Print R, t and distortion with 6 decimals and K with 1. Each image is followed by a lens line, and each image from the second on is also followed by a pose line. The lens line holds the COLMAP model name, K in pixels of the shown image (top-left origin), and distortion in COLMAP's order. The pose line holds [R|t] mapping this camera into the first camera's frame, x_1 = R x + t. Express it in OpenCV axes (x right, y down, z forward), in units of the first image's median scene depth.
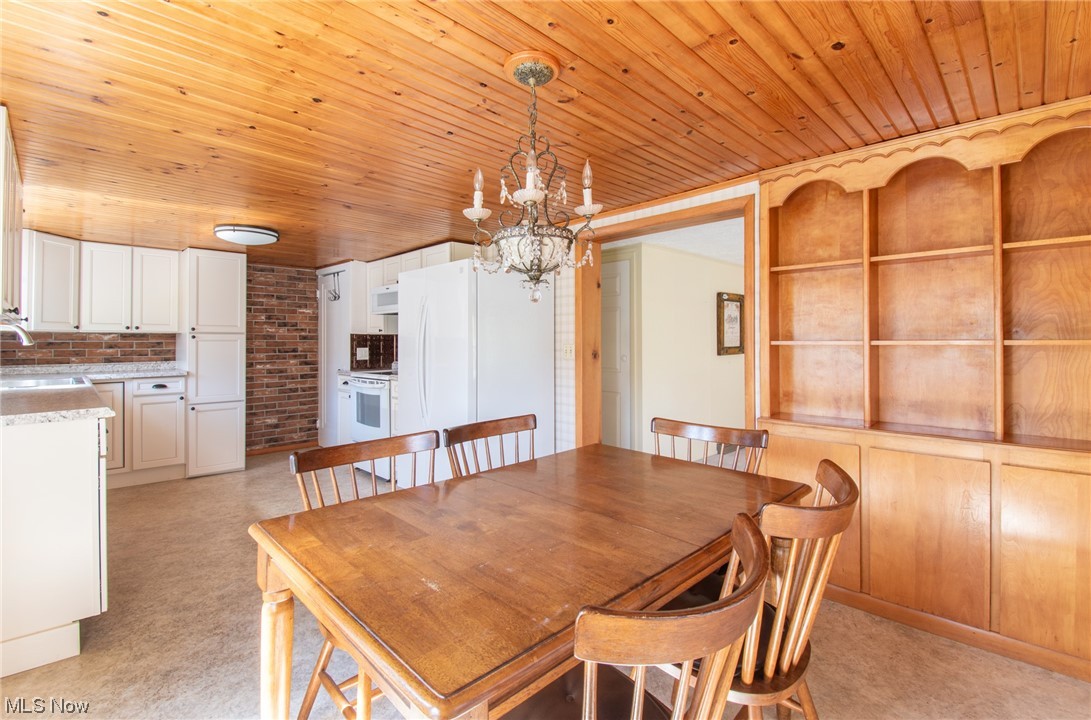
lens RADIAL K [[496.0, 0, 547.8], [0, 496.0, 334.9], [0, 0, 1]] dist [0.022342, -0.017994]
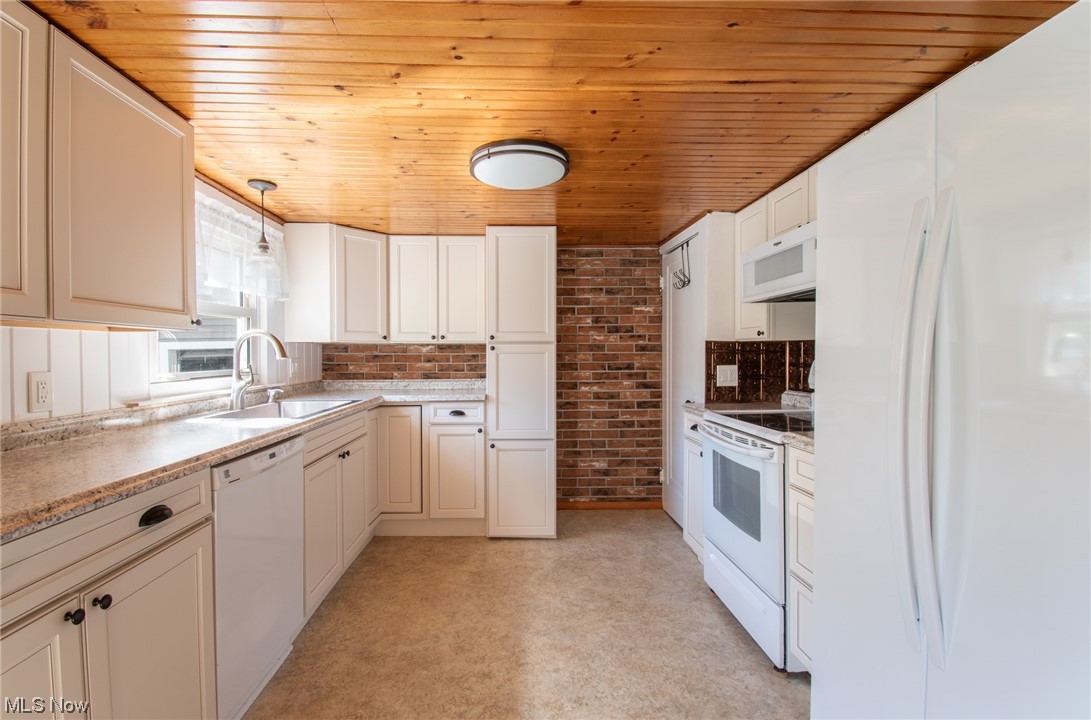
lens RADIAL K [[496.0, 0, 522.5], [0, 496.0, 361.9], [0, 0, 1]] dist [0.022342, -0.017994]
pose [[0.722123, 0.011873, -0.691662, -0.174198], [0.010549, 0.999547, 0.028172, 0.004267], [0.691684, -0.027640, 0.721671, 0.503220]]
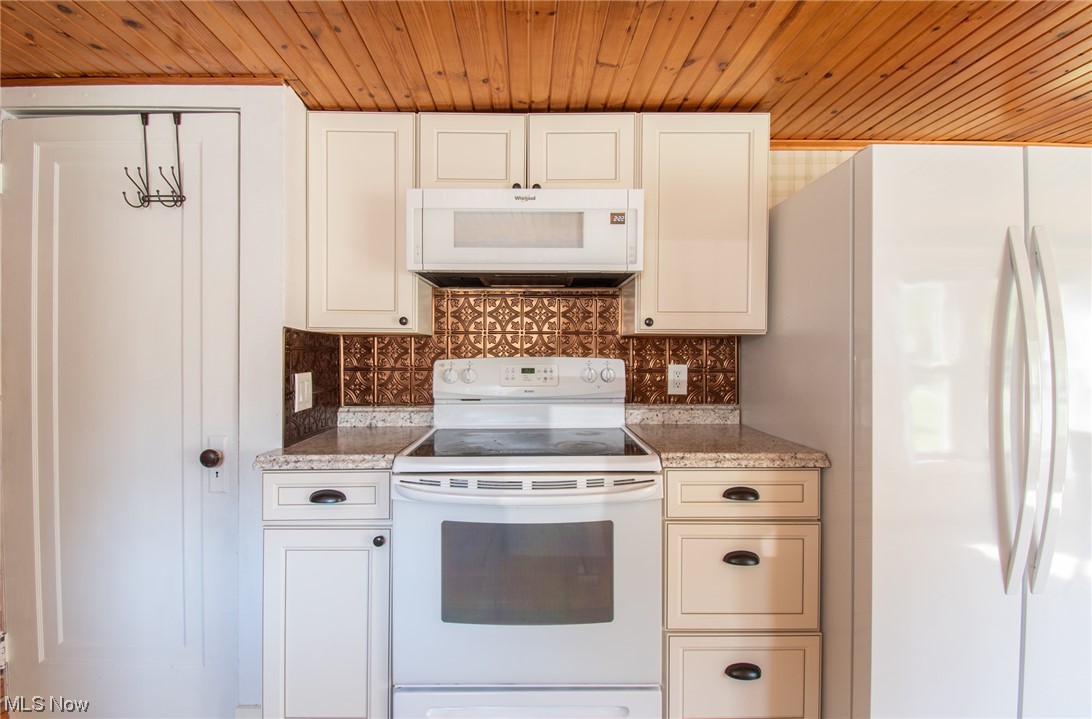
lens RADIAL K [[496.5, 0, 539.9], [0, 496.5, 355.3], [0, 0, 1]] dist [0.022342, -0.017994]
pose [[0.696663, 0.001660, 0.717397, -0.581474], [-0.013148, 0.999859, 0.010456, 0.011063], [-0.717278, -0.016717, 0.696587, 0.784844]]
